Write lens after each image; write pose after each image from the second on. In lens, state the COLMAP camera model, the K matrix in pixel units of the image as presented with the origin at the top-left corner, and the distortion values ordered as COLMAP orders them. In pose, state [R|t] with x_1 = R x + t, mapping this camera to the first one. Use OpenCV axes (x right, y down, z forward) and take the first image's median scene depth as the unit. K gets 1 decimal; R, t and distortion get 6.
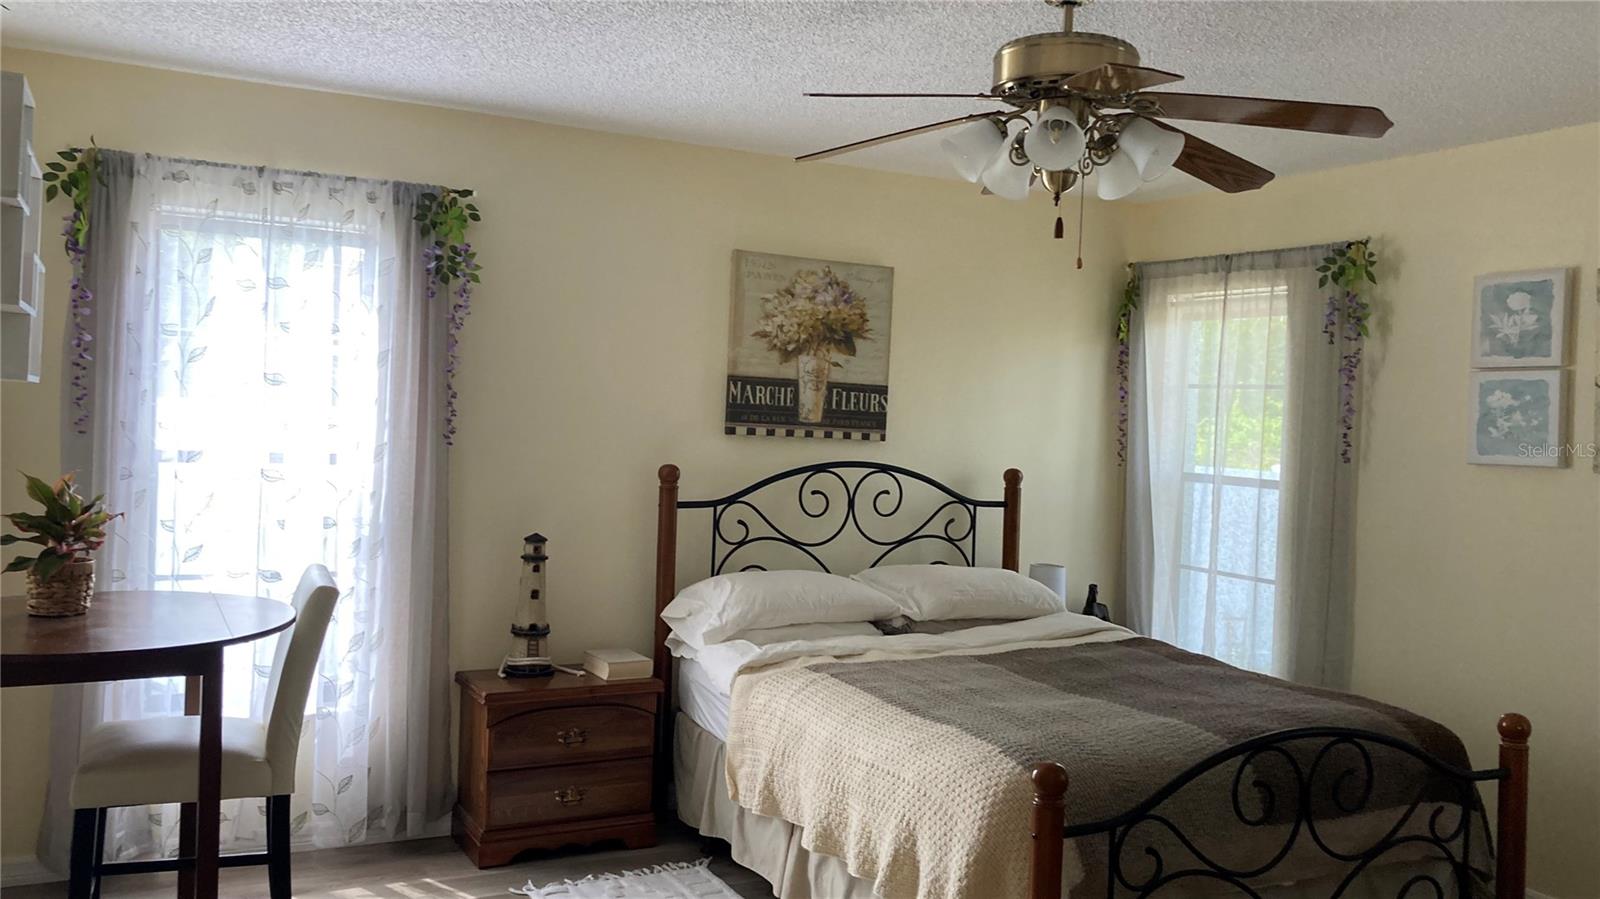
lens RADIAL K [[1323.3, 0, 797.6], [0, 1323.3, 439.0], [0, 0, 1]] dist [0.069122, -0.070699]
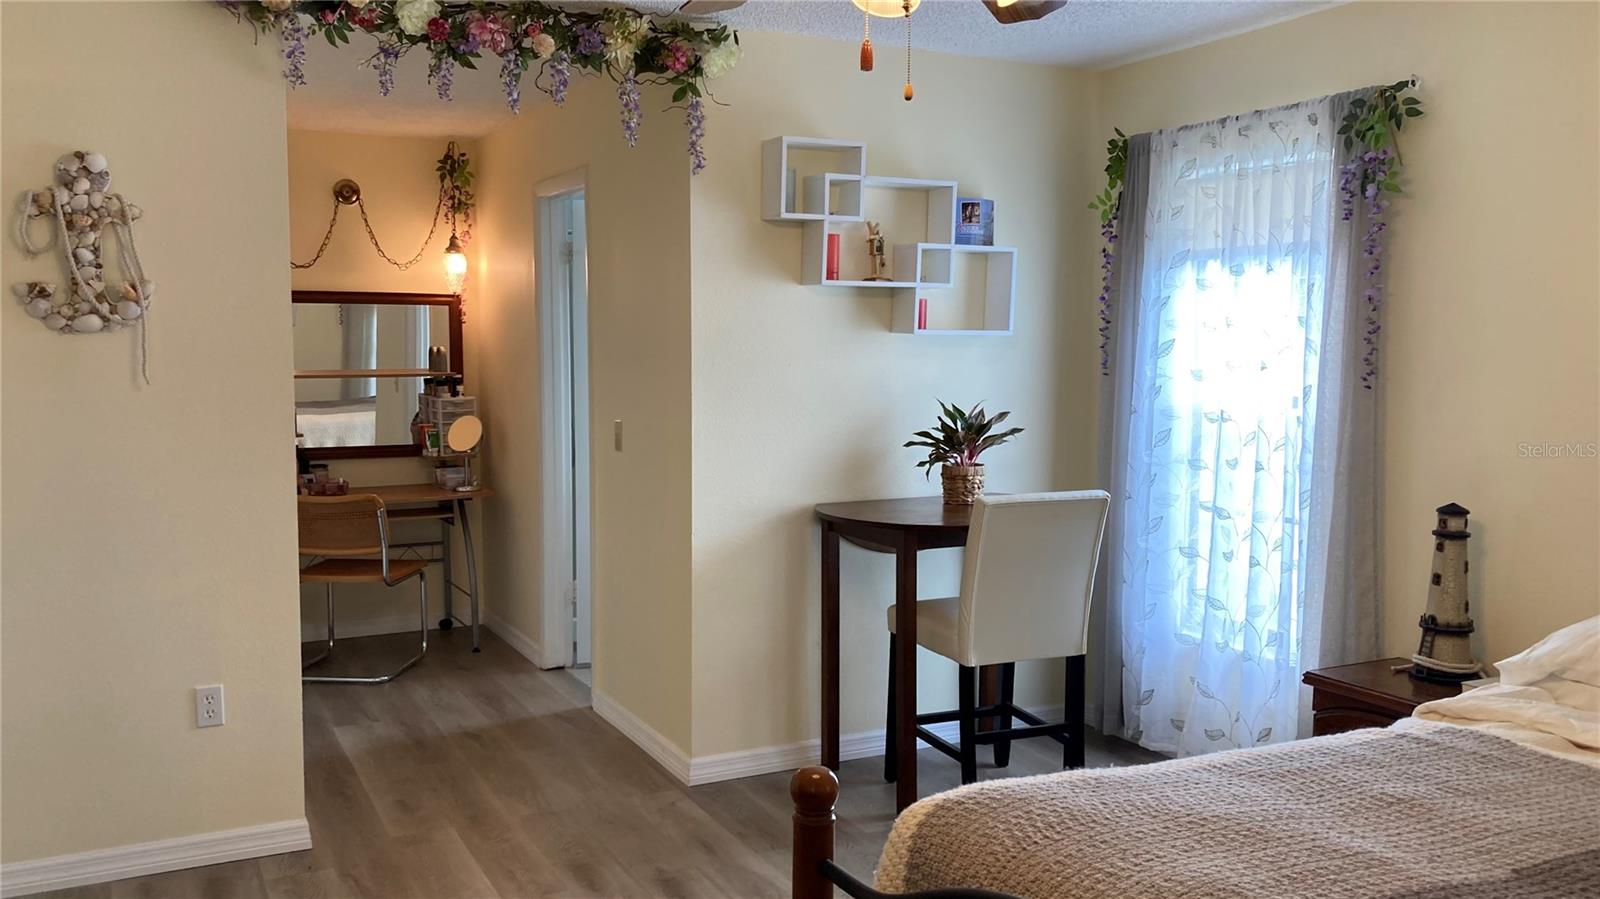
lens RADIAL K [[1323.3, 0, 799.1], [0, 1323.3, 452.0], [0, 0, 1]] dist [0.069122, -0.070699]
pose [[-0.012379, 0.049550, -0.998695, 0.616579], [-0.023910, 0.998471, 0.049835, 0.011343], [0.999637, 0.024496, -0.011175, 0.651839]]
